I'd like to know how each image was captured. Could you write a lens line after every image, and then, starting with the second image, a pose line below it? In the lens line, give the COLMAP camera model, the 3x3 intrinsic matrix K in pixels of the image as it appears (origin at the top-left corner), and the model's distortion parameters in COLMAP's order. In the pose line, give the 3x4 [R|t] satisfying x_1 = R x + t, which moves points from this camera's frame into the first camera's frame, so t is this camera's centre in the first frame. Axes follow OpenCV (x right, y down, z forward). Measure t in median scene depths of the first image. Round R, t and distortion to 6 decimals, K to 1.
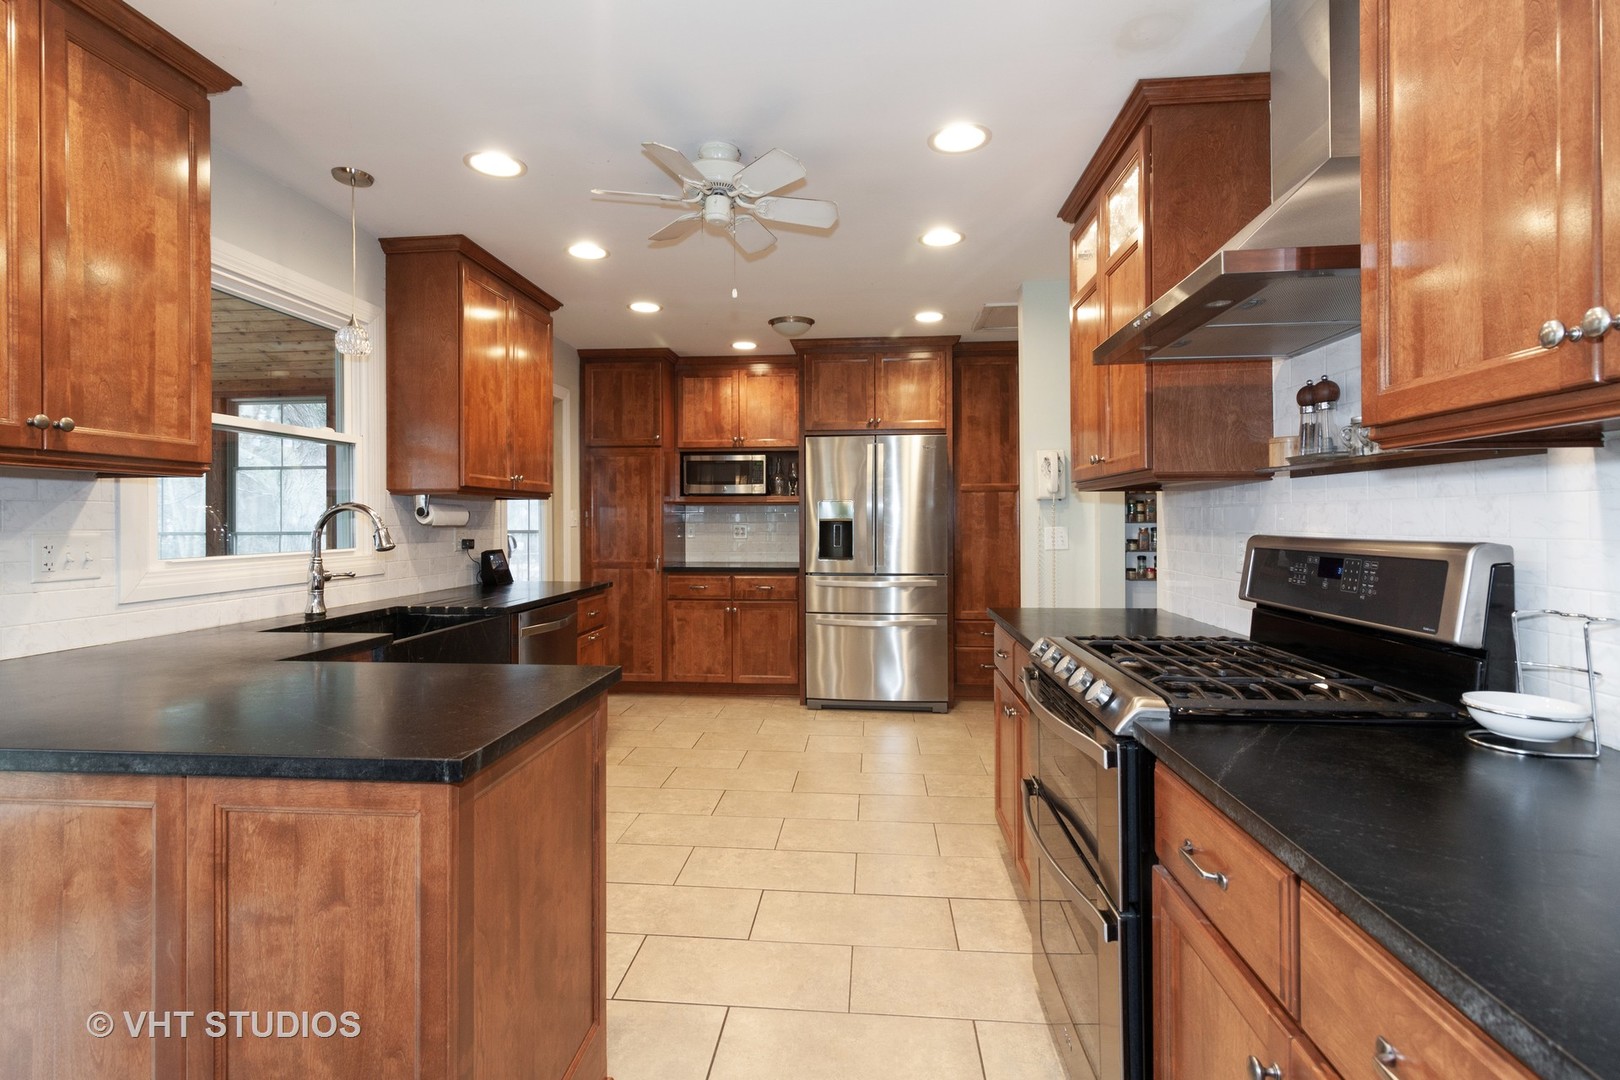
lens RADIAL K [[753.5, 0, 801.1], [0, 753.5, 522.2], [0, 0, 1]] dist [0.005773, 0.000260]
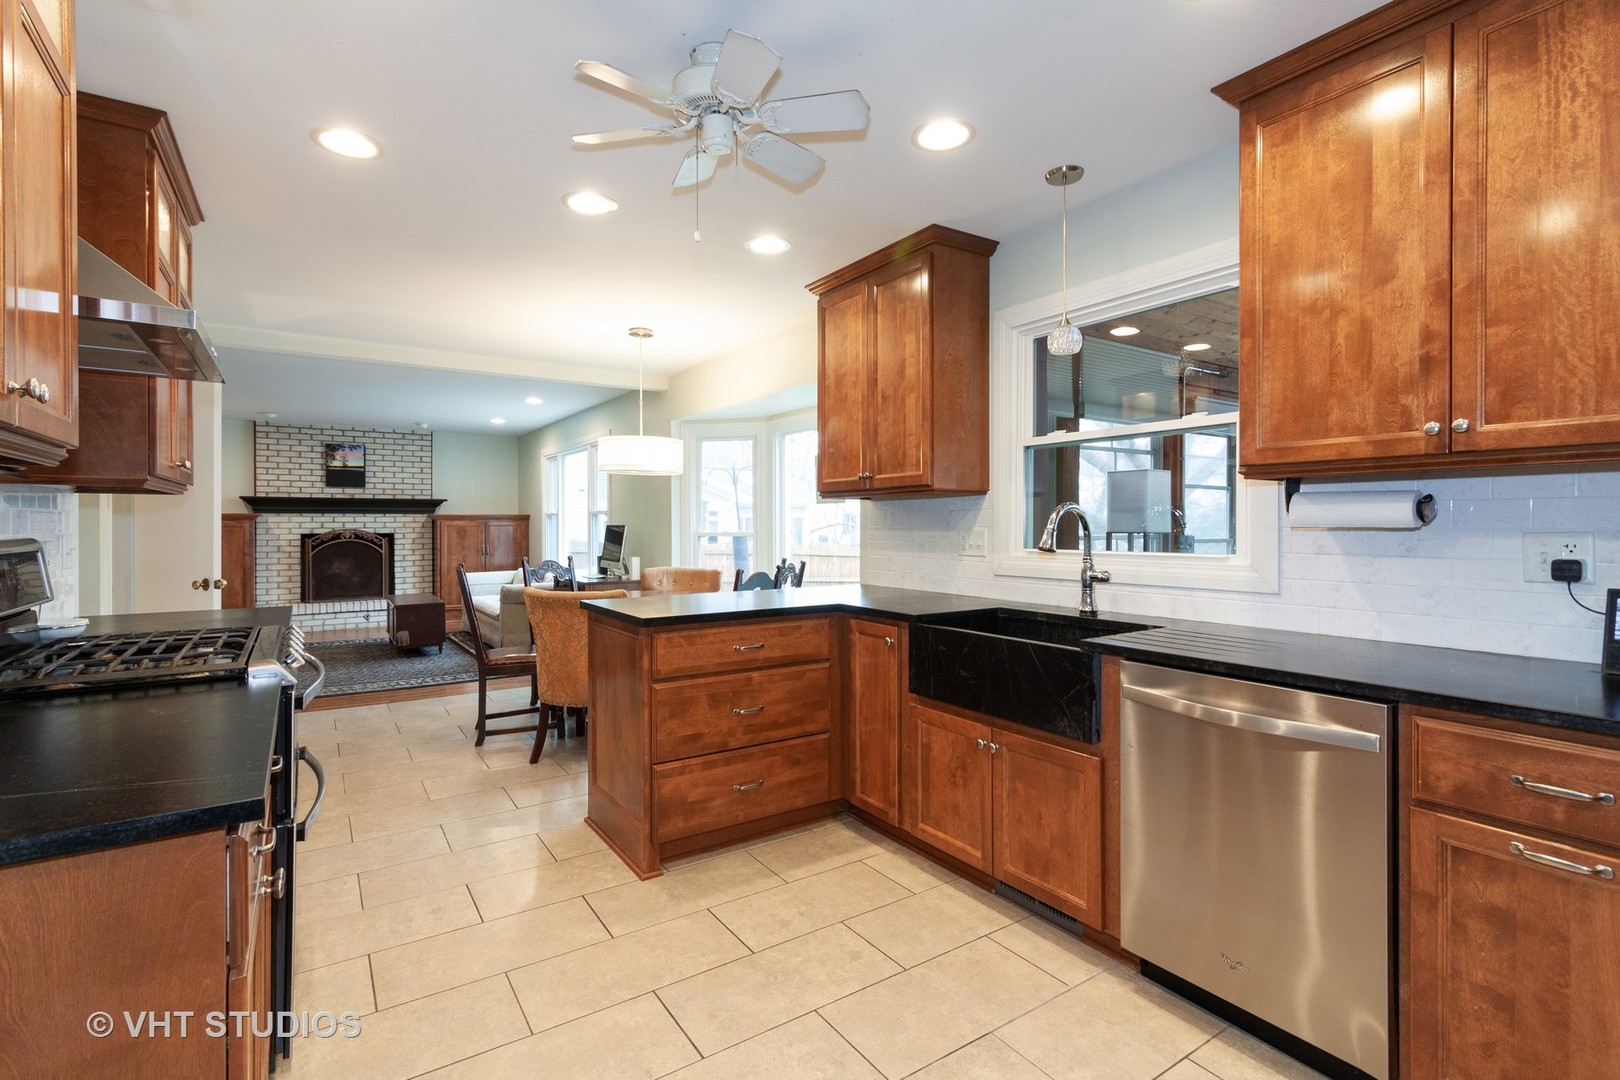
lens RADIAL K [[753.5, 0, 807.1], [0, 753.5, 531.9], [0, 0, 1]] dist [0.005773, 0.000260]
pose [[-0.776514, 0.007602, -0.630055, 0.156618], [-0.000829, 0.999914, 0.013086, 0.000011], [0.630100, 0.010684, -0.776440, 0.812471]]
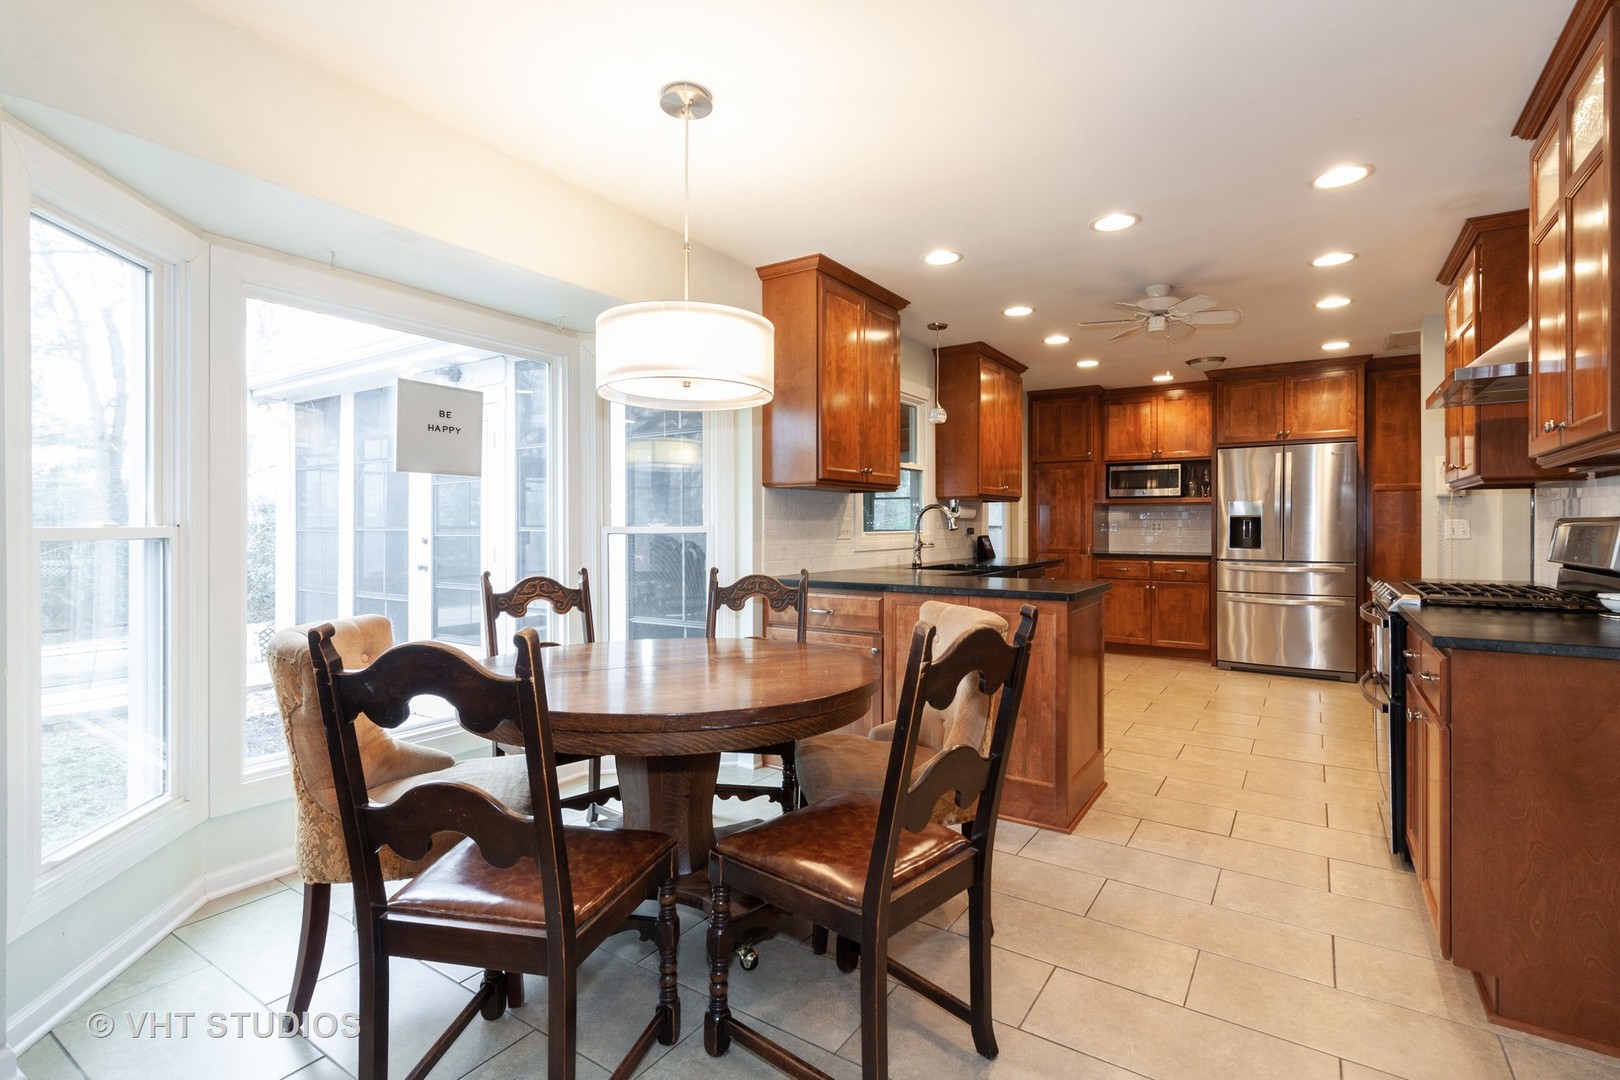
lens RADIAL K [[753.5, 0, 813.1], [0, 753.5, 528.3], [0, 0, 1]] dist [0.005773, 0.000260]
pose [[0.883022, 0.004308, -0.469312, 0.001240], [-0.003335, 0.999990, 0.002905, 0.015008], [0.469320, -0.001000, 0.883028, -0.395243]]
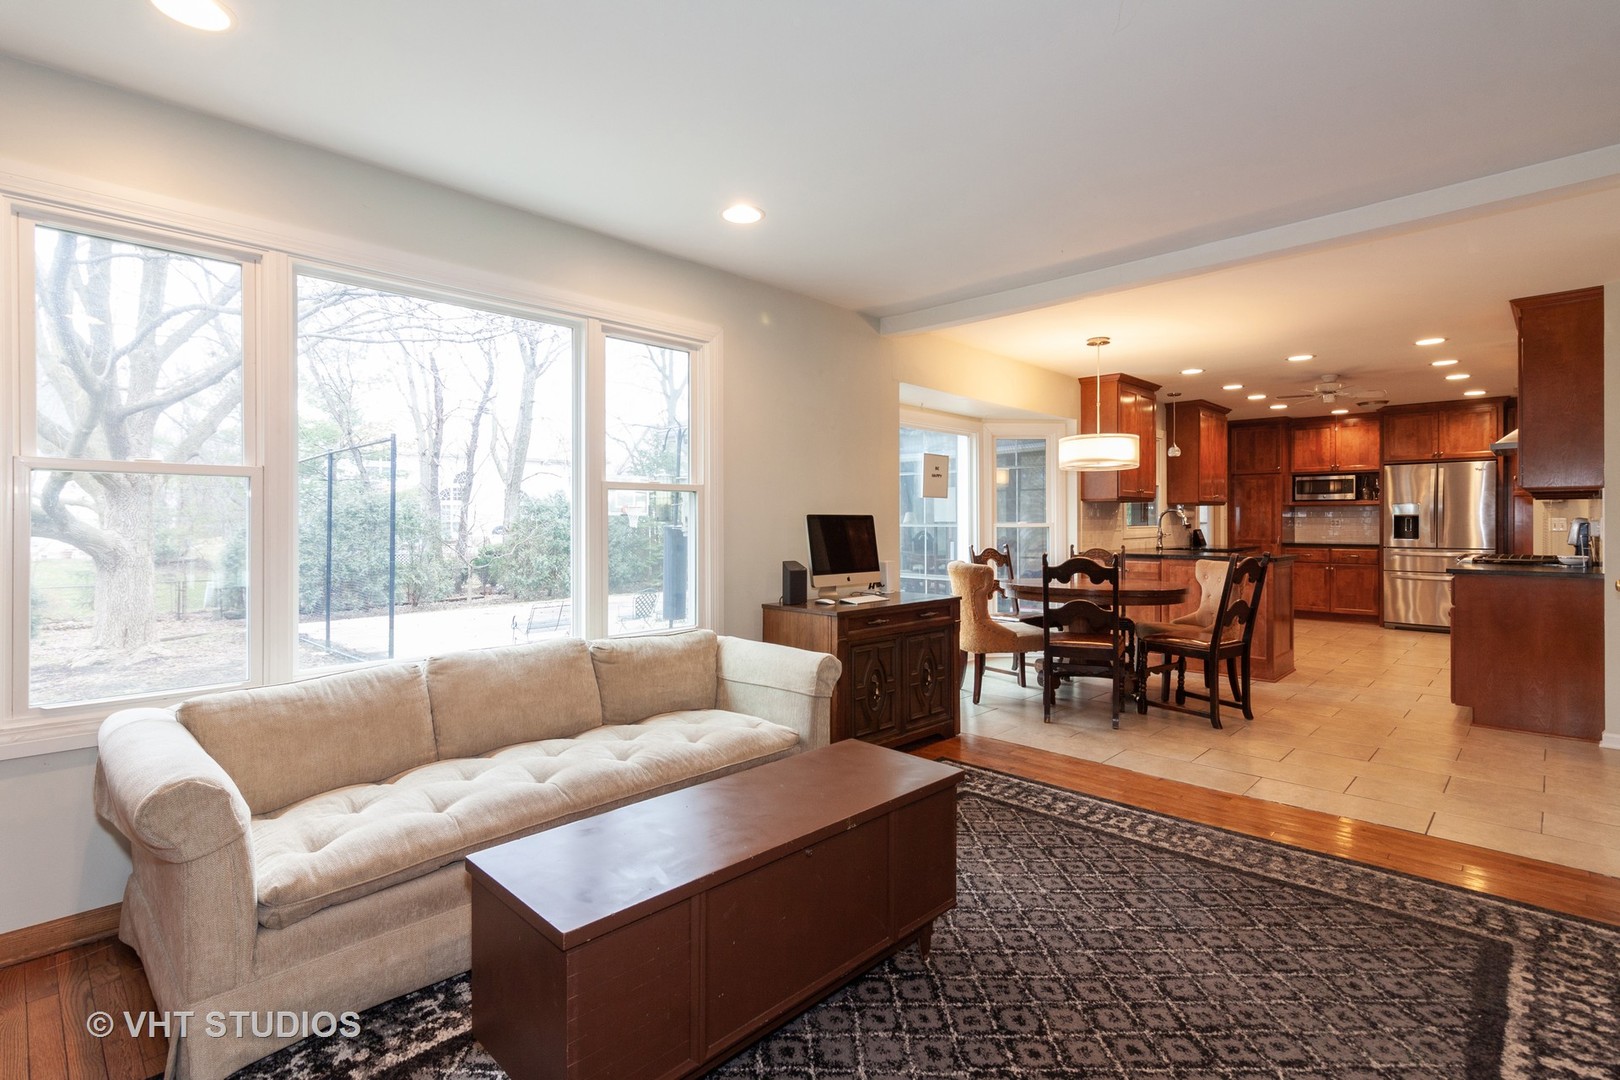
lens RADIAL K [[753.5, 0, 818.7], [0, 753.5, 524.8], [0, 0, 1]] dist [0.005773, 0.000260]
pose [[0.781349, 0.003744, -0.624083, 0.070443], [-0.001827, 0.999991, 0.003712, 0.014093], [0.624091, -0.001760, 0.781350, -1.058318]]
